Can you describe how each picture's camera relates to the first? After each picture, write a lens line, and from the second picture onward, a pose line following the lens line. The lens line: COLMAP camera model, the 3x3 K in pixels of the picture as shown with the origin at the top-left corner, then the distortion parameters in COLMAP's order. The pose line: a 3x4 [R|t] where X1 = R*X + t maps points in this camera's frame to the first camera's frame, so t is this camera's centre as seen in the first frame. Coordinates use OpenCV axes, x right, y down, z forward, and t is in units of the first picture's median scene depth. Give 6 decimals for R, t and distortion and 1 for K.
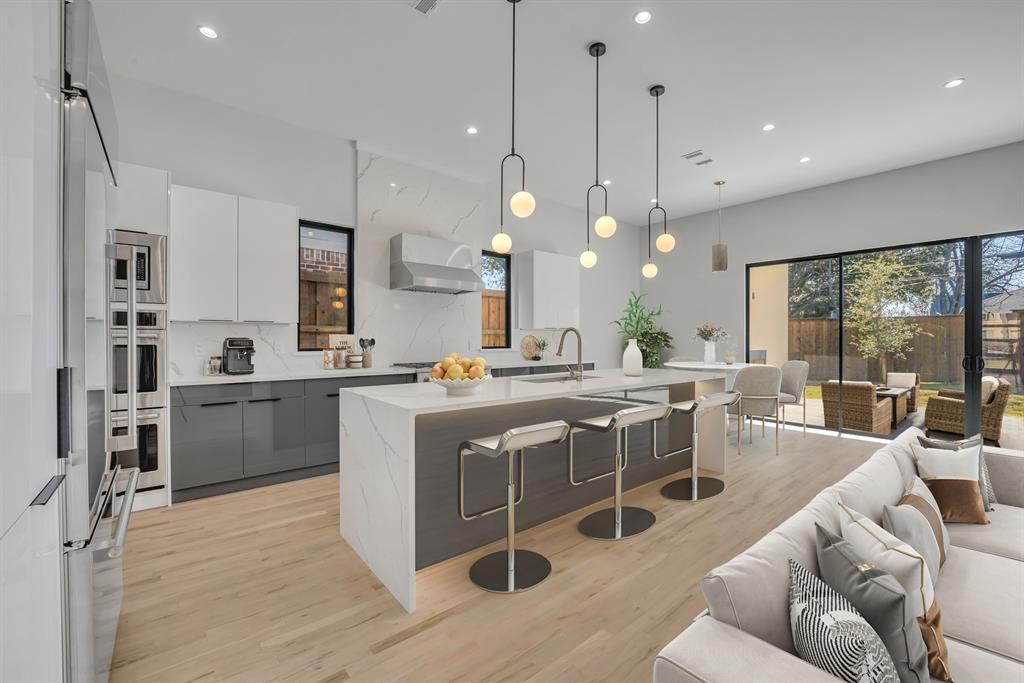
lens RADIAL K [[421.0, 0, 512.0], [0, 421.0, 342.8], [0, 0, 1]] dist [-0.017310, -0.001224]
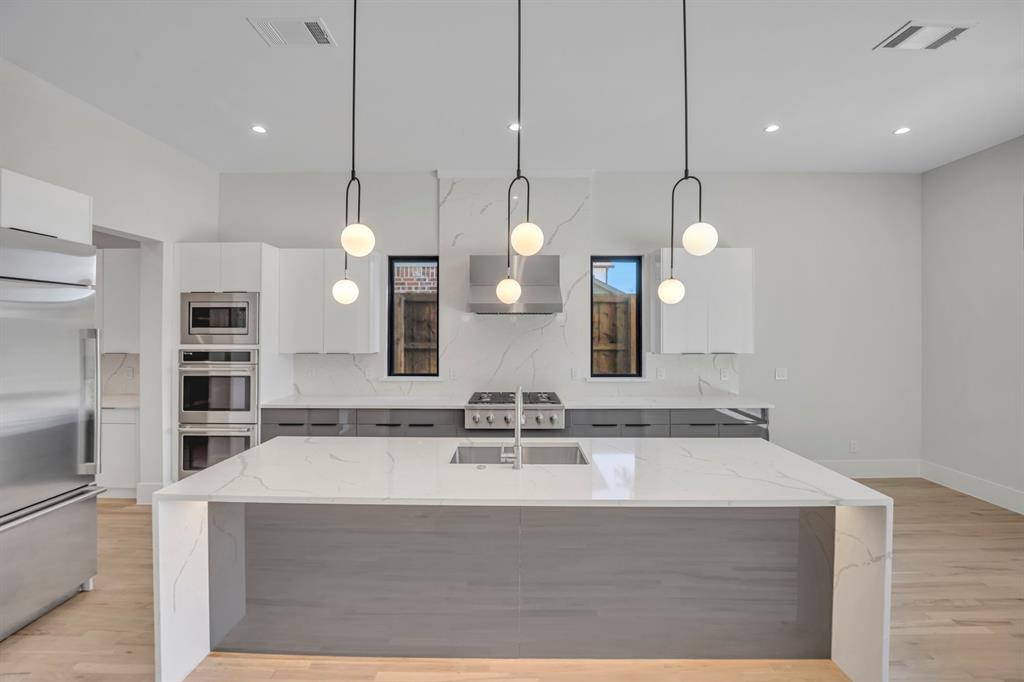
lens RADIAL K [[421.0, 0, 512.0], [0, 421.0, 334.6], [0, 0, 1]] dist [-0.017310, -0.001224]
pose [[0.766223, 0.002946, -0.642568, 0.416869], [-0.005523, 0.999983, -0.002001, -0.084458], [0.642551, 0.005082, 0.766226, 0.342266]]
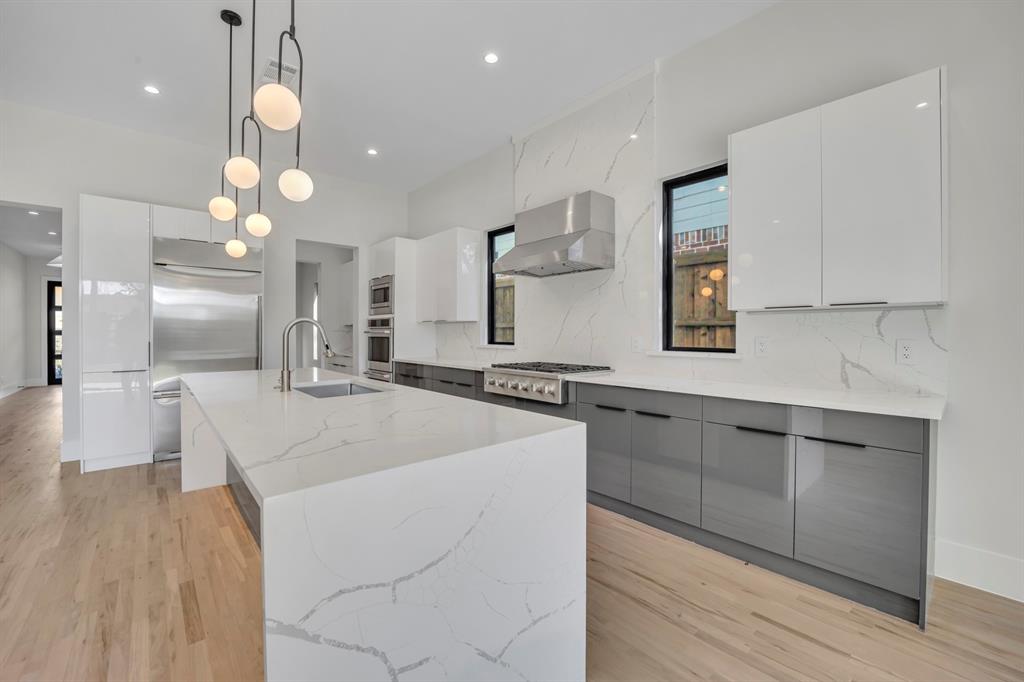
lens RADIAL K [[421.0, 0, 515.6], [0, 421.0, 340.9], [0, 0, 1]] dist [-0.017310, -0.001224]
pose [[0.034207, 0.016610, -0.999277, 0.638388], [-0.009383, 0.999823, 0.016298, -0.008401], [0.999371, 0.008819, 0.034357, 0.979622]]
